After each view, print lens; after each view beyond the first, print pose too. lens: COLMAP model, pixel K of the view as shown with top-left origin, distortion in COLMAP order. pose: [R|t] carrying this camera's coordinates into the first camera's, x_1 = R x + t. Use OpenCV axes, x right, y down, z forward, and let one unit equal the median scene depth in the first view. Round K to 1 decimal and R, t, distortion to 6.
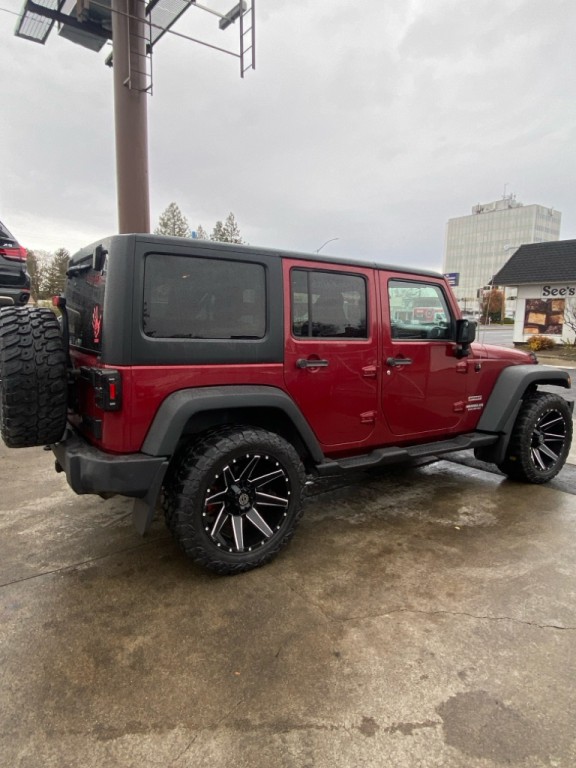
lens RADIAL K [[479.8, 0, 278.8], [0, 479.8, 386.2], [0, 0, 1]] dist [0.067732, -0.080358]
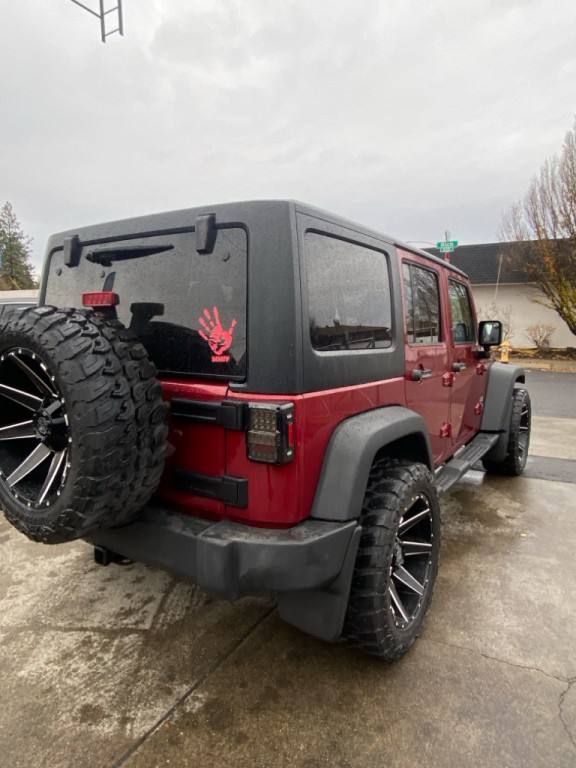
lens RADIAL K [[482.5, 0, 284.5], [0, 482.5, 383.1], [0, 0, 1]] dist [0.053020, -0.058026]
pose [[0.916537, -0.061582, 0.395180, -0.469545], [0.066725, 0.997771, 0.000730, -0.046741], [-0.394344, 0.025699, 0.918603, 0.304575]]
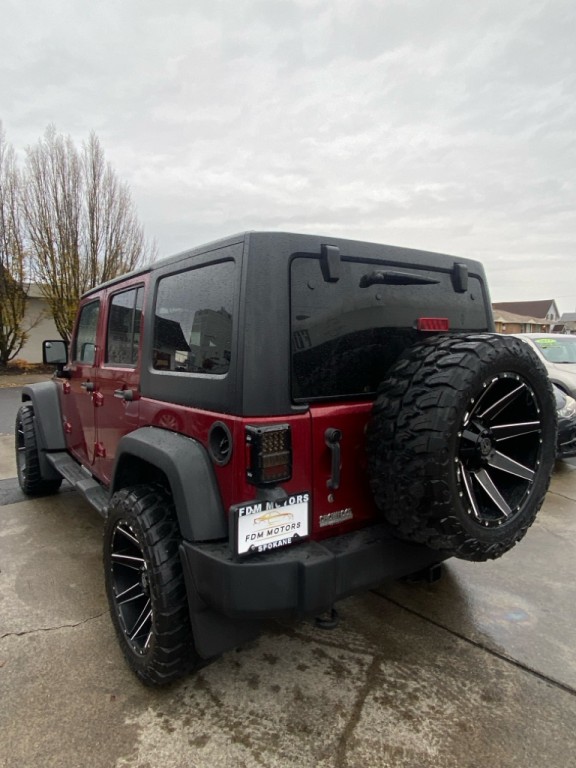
lens RADIAL K [[478.3, 0, 279.9], [0, 478.3, 384.9], [0, 0, 1]] dist [0.067354, -0.071284]
pose [[-0.052461, -0.102476, 0.993351, -1.058839], [0.136020, 0.984717, 0.108769, -0.184016], [-0.989316, 0.140821, -0.037720, 1.183814]]
